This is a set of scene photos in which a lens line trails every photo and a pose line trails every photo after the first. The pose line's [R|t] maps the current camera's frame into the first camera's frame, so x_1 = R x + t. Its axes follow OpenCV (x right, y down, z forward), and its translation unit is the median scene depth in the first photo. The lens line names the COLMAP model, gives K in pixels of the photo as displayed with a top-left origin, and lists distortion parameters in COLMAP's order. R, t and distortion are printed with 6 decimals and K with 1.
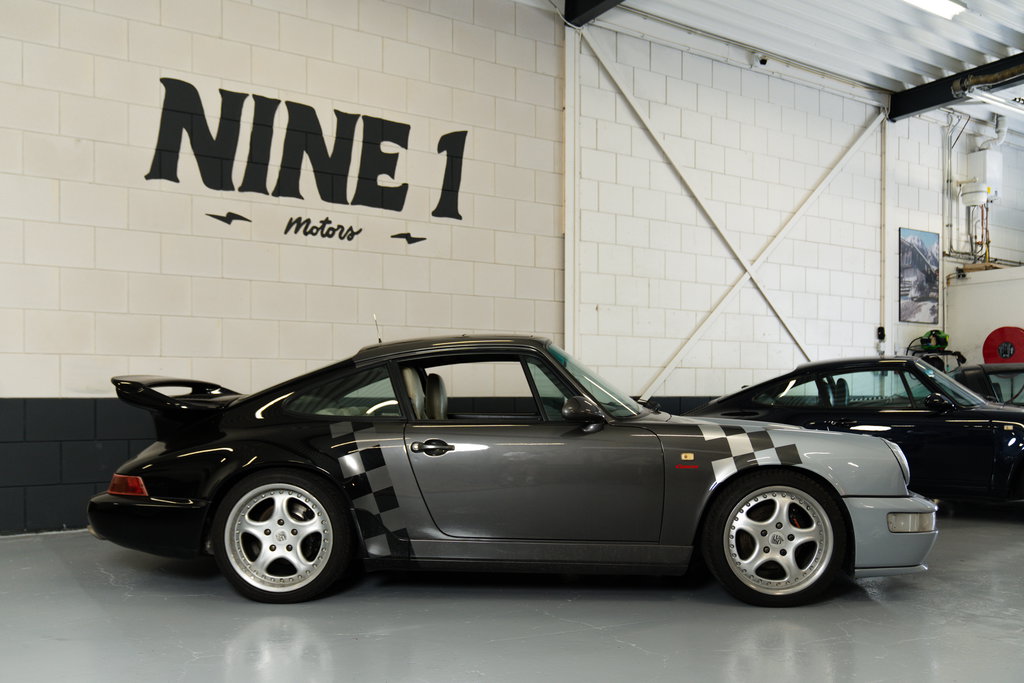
lens RADIAL K [[836.0, 0, 512.0], [0, 836.0, 341.5], [0, 0, 1]] dist [-0.007443, -0.001272]
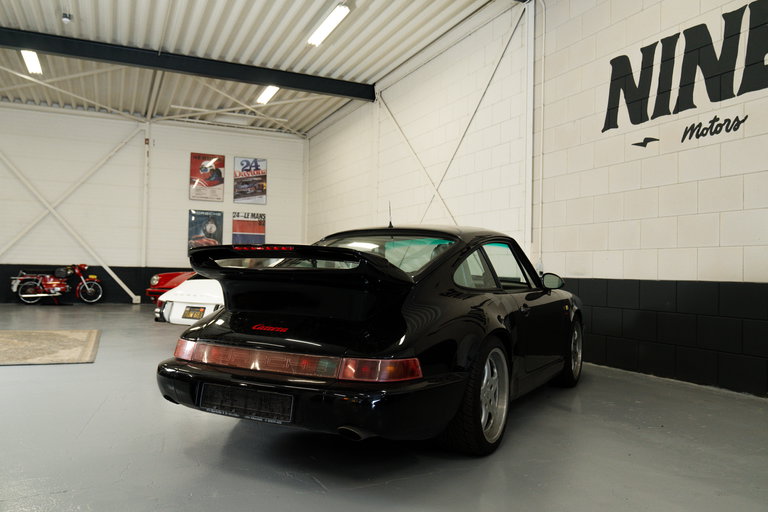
lens RADIAL K [[627.0, 0, 384.0], [0, 627.0, 256.0], [0, 0, 1]] dist [-0.007443, -0.001272]
pose [[-0.154637, -0.038520, -0.987220, 0.658650], [0.021464, 0.998873, -0.042336, 0.061054], [0.987738, -0.027736, -0.153636, 0.703077]]
